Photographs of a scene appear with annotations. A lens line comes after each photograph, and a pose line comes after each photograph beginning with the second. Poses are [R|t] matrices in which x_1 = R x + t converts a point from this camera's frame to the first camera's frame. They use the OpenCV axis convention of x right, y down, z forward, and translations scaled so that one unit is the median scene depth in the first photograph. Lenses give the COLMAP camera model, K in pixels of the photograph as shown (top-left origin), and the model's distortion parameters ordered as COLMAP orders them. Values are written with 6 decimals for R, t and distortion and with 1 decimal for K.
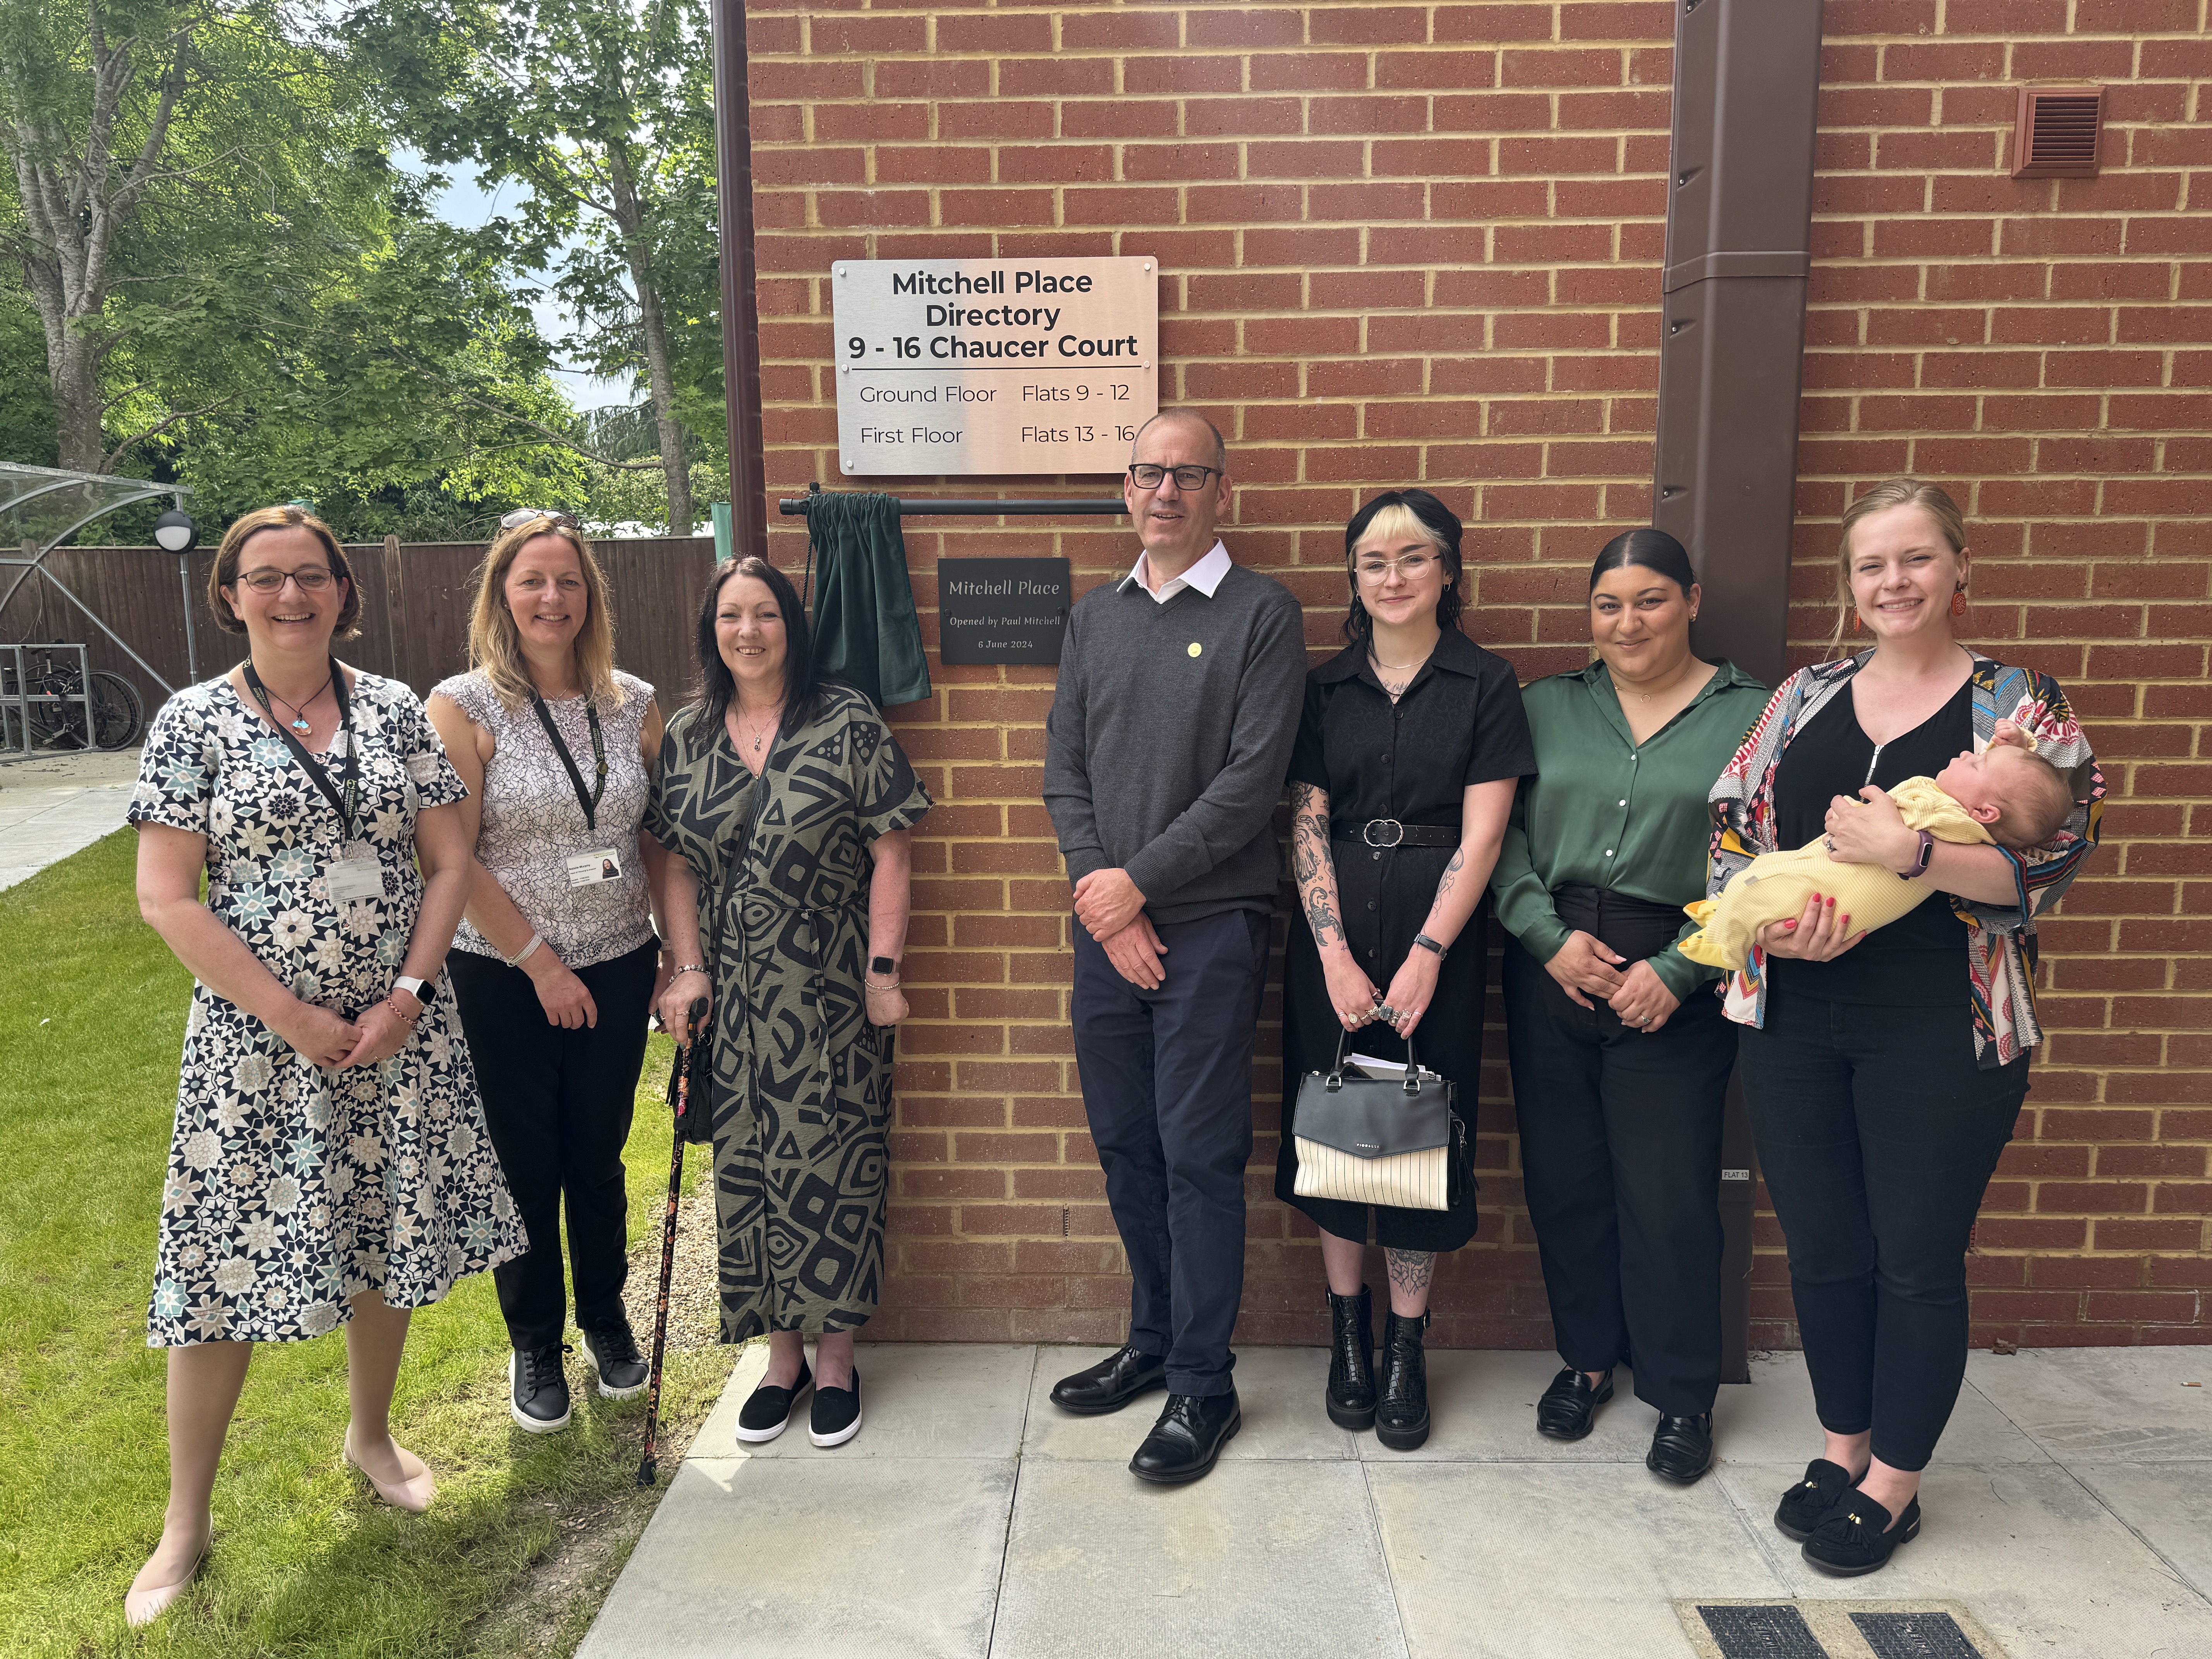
lens RADIAL K [[1545.9, 0, 1097.7], [0, 1545.9, 849.4], [0, 0, 1]] dist [0.113643, -0.175600]
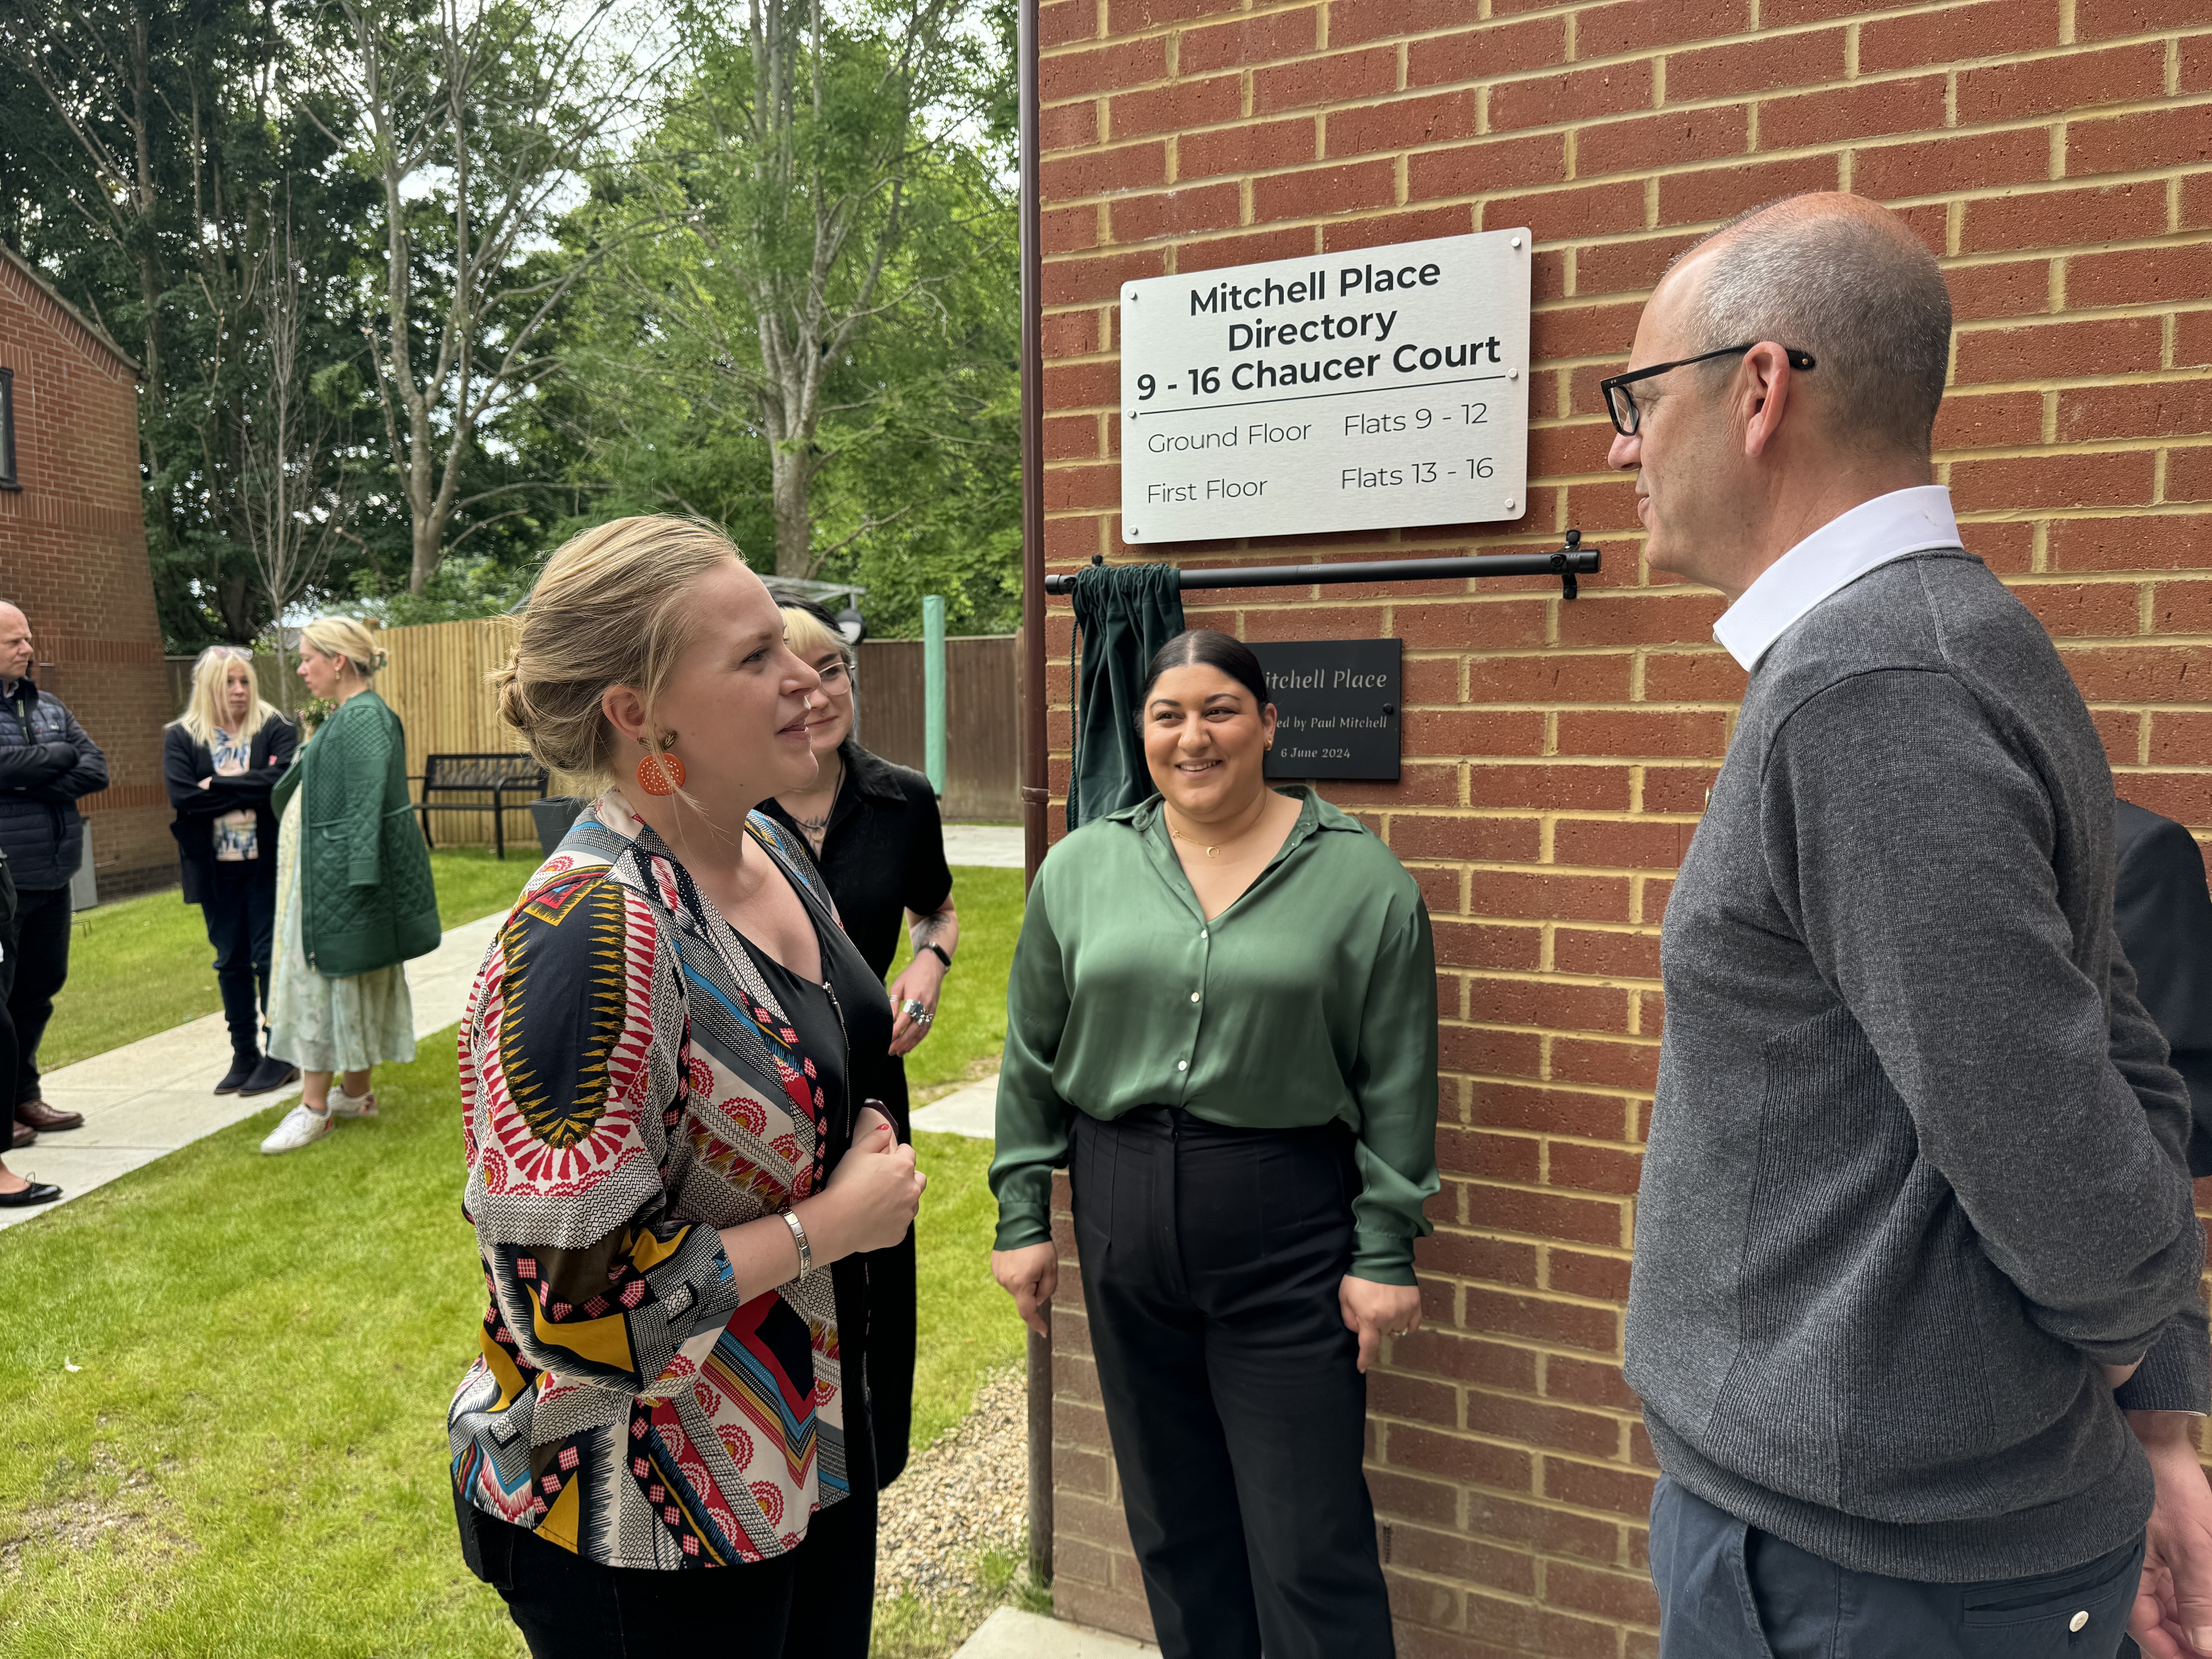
lens RADIAL K [[1554.6, 0, 1105.6], [0, 1554.6, 831.7], [0, 0, 1]] dist [0.150646, -0.266765]
pose [[0.914738, 0.035266, -0.402506, 0.160764], [-0.060435, 0.996919, -0.049998, -0.051416], [0.399503, 0.070060, 0.914051, 0.270877]]
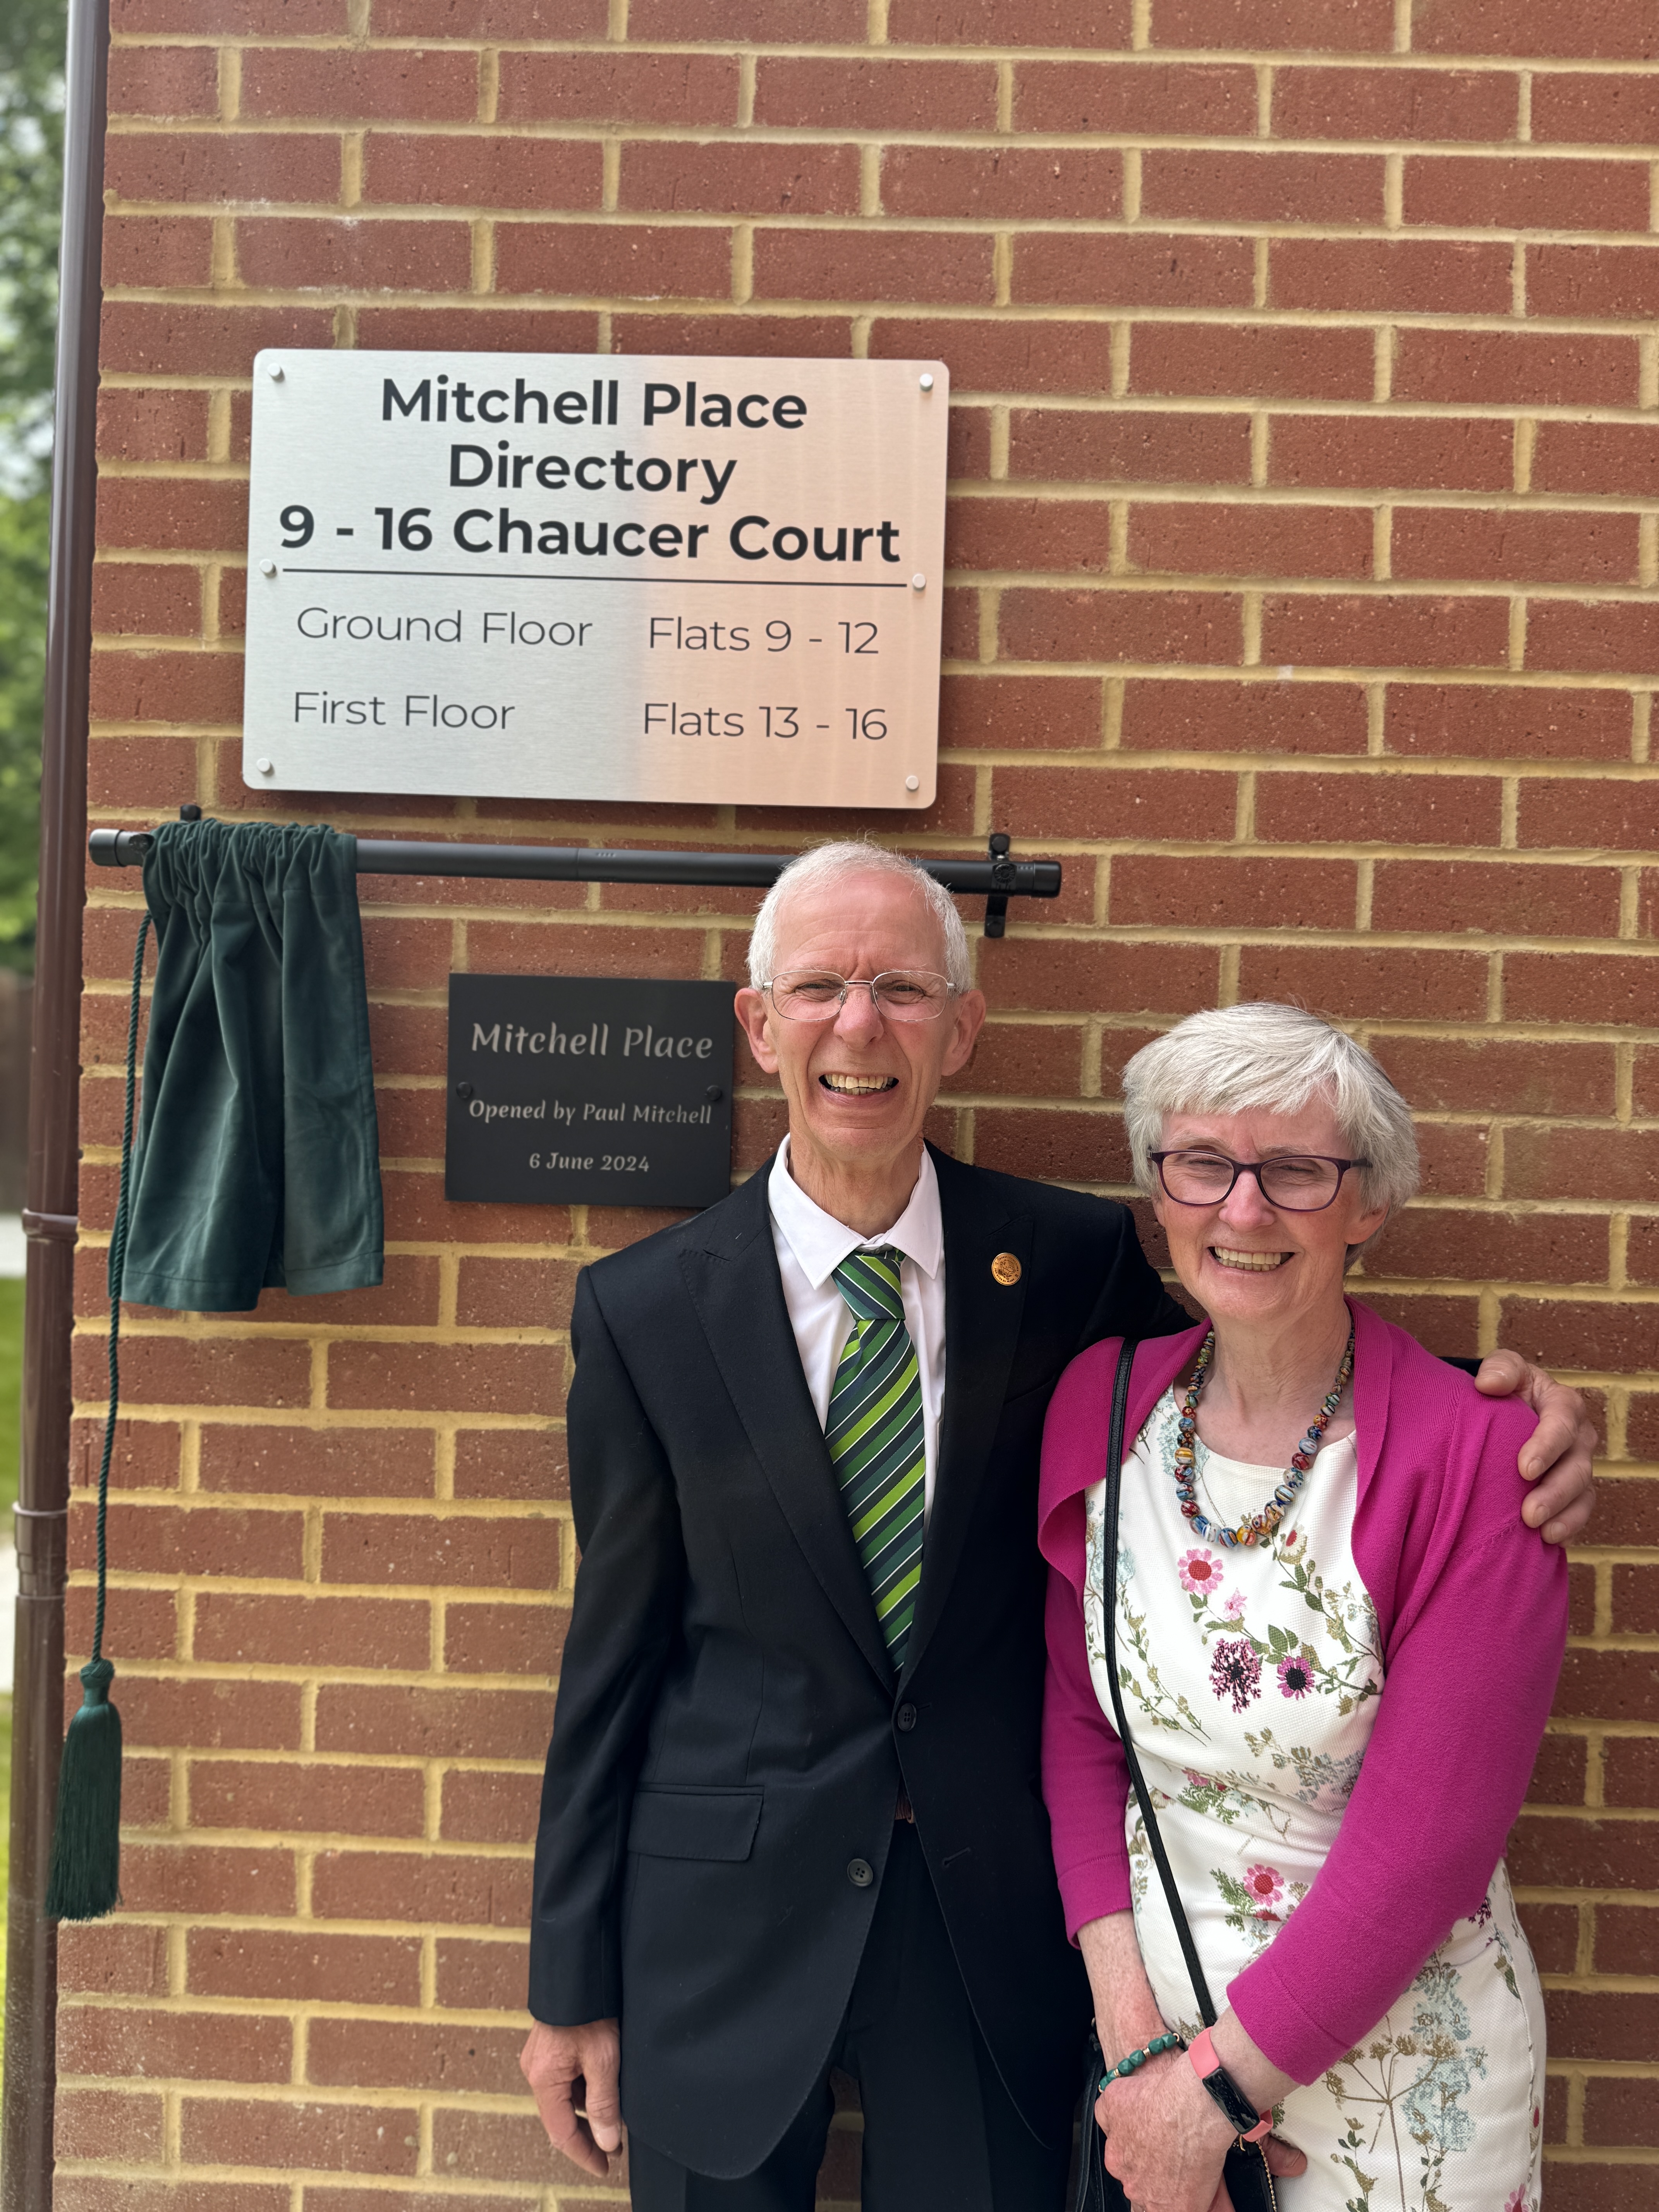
lens RADIAL K [[1537.8, 0, 810.8], [0, 1537.8, 1076.2], [0, 0, 1]] dist [0.018135, -0.030904]
pose [[0.999251, 0.036668, 0.012358, -0.000871], [-0.034464, 0.988595, -0.146603, -0.097809], [-0.017592, 0.146068, 0.989118, 0.570592]]
